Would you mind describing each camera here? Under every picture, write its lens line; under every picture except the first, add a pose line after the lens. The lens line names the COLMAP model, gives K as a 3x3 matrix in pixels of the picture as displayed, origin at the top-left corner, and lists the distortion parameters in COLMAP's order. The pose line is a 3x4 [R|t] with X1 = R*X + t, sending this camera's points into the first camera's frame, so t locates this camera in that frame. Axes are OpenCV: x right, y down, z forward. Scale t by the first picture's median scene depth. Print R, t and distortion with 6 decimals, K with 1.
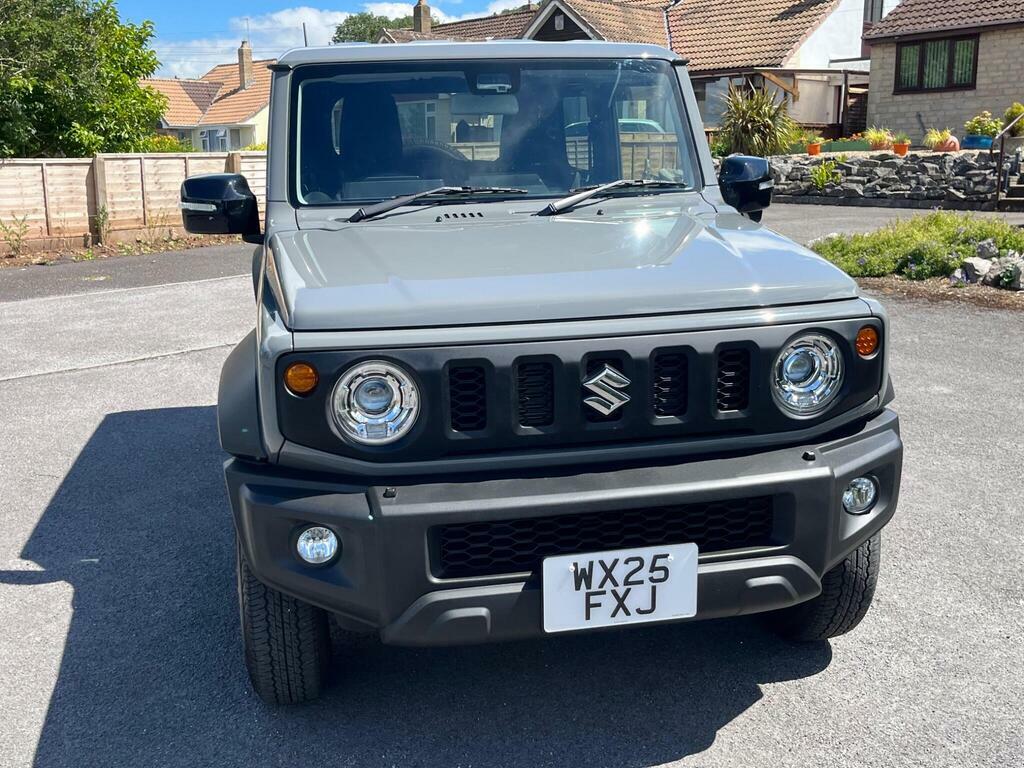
lens RADIAL K [[1088.2, 0, 508.8], [0, 1088.2, 368.0], [0, 0, 1]] dist [0.043105, 0.000000]
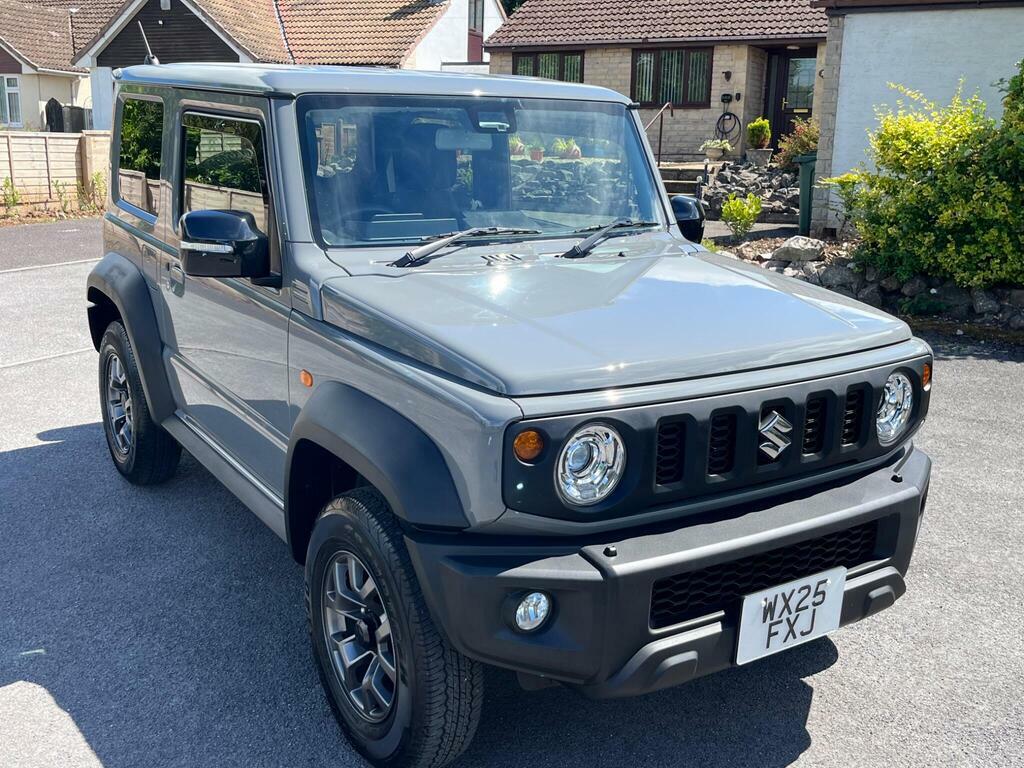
lens RADIAL K [[1088.2, 0, 509.2], [0, 1088.2, 388.1], [0, 0, 1]] dist [0.043105, 0.000000]
pose [[0.923184, -0.050856, 0.380979, -0.551861], [0.039804, 0.998528, 0.036840, -0.074907], [-0.382292, -0.018846, 0.923849, 0.100022]]
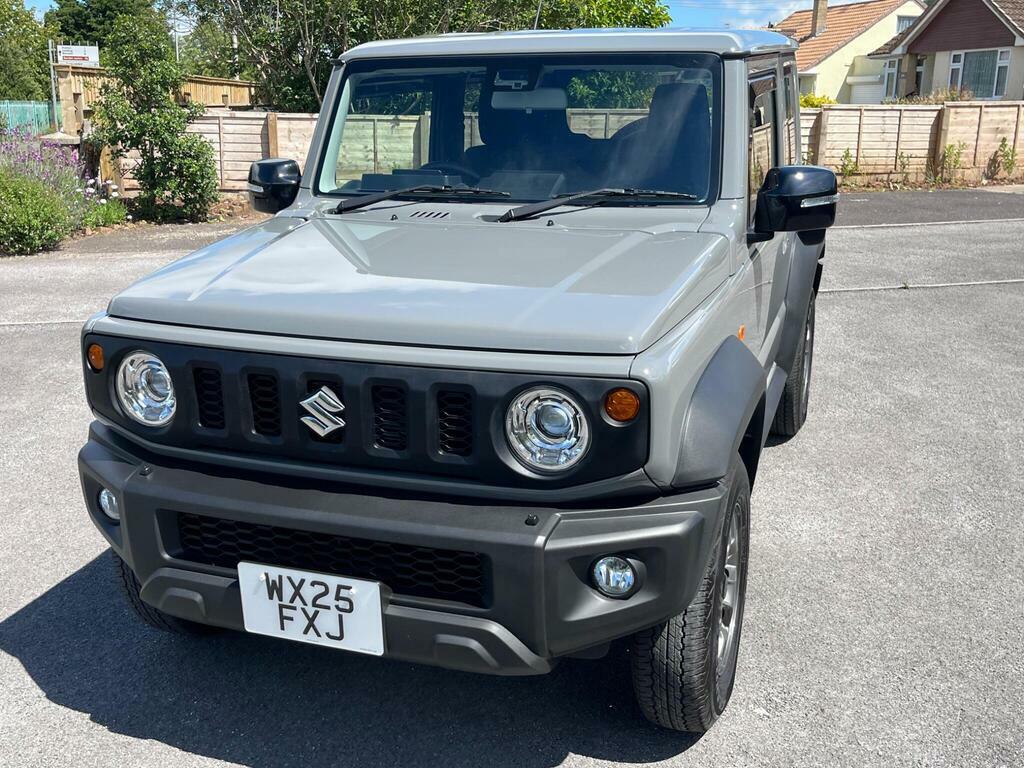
lens RADIAL K [[1088.2, 0, 511.1], [0, 1088.2, 379.0], [0, 0, 1]] dist [0.043105, 0.000000]
pose [[0.857128, 0.152494, -0.492014, 0.709928], [-0.123813, 0.988163, 0.090578, -0.118967], [0.500002, -0.016719, 0.865863, 0.218604]]
